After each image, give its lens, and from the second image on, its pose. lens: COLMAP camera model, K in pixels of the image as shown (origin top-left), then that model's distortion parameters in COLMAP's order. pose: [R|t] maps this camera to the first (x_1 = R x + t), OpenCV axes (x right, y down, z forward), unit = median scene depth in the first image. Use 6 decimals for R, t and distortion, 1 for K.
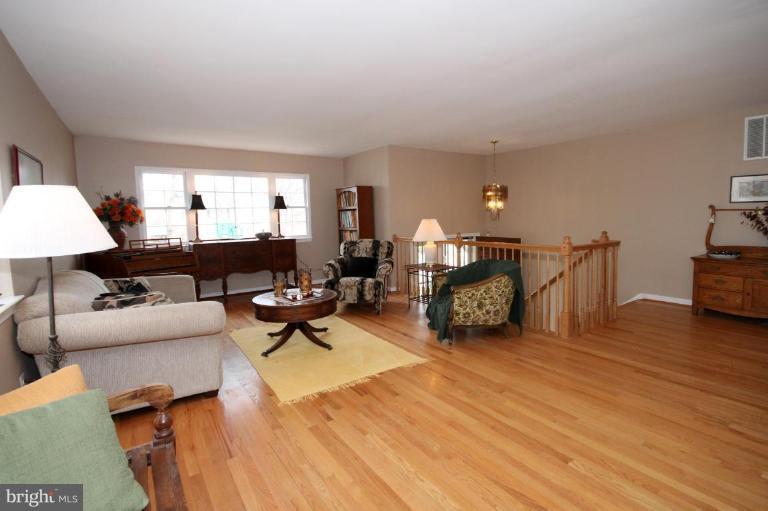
lens RADIAL K [[360.8, 0, 384.0], [0, 360.8, 255.5], [0, 0, 1]] dist [-0.001225, -0.000162]
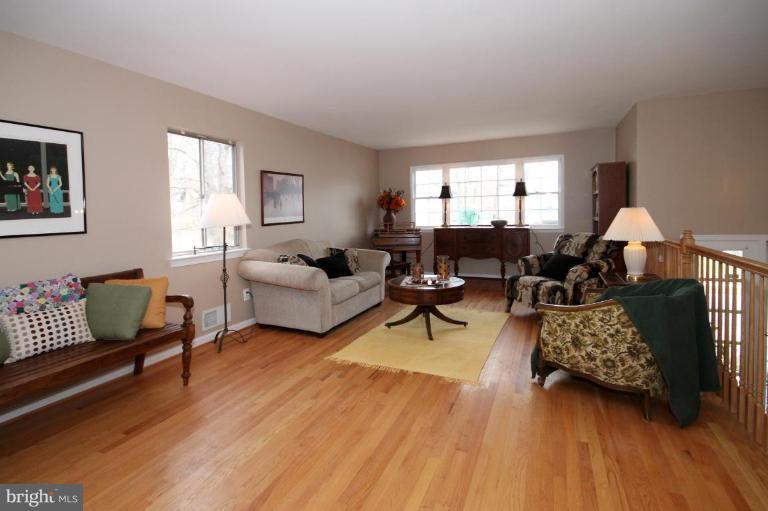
lens RADIAL K [[374.0, 0, 382.4], [0, 374.0, 230.9], [0, 0, 1]] dist [0.000184, 0.000072]
pose [[0.511827, 0.055967, -0.857264, 0.650265], [-0.080661, 0.996598, 0.016905, -0.043818], [0.855294, 0.060495, 0.514600, 0.341961]]
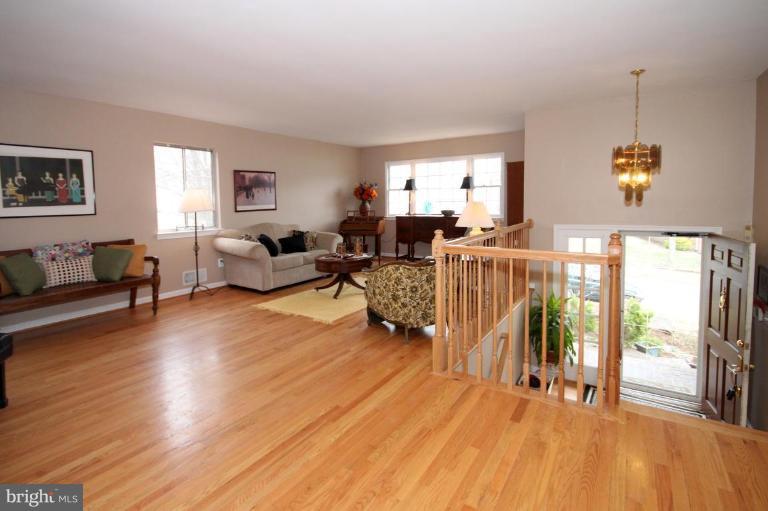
lens RADIAL K [[378.0, 0, 385.2], [0, 378.0, 235.0], [0, 0, 1]] dist [-0.000457, -0.000249]
pose [[0.373253, 0.101826, -0.922124, 1.185584], [-0.093081, 0.993053, 0.071982, -0.089698], [0.923048, 0.058965, 0.380138, 0.631748]]
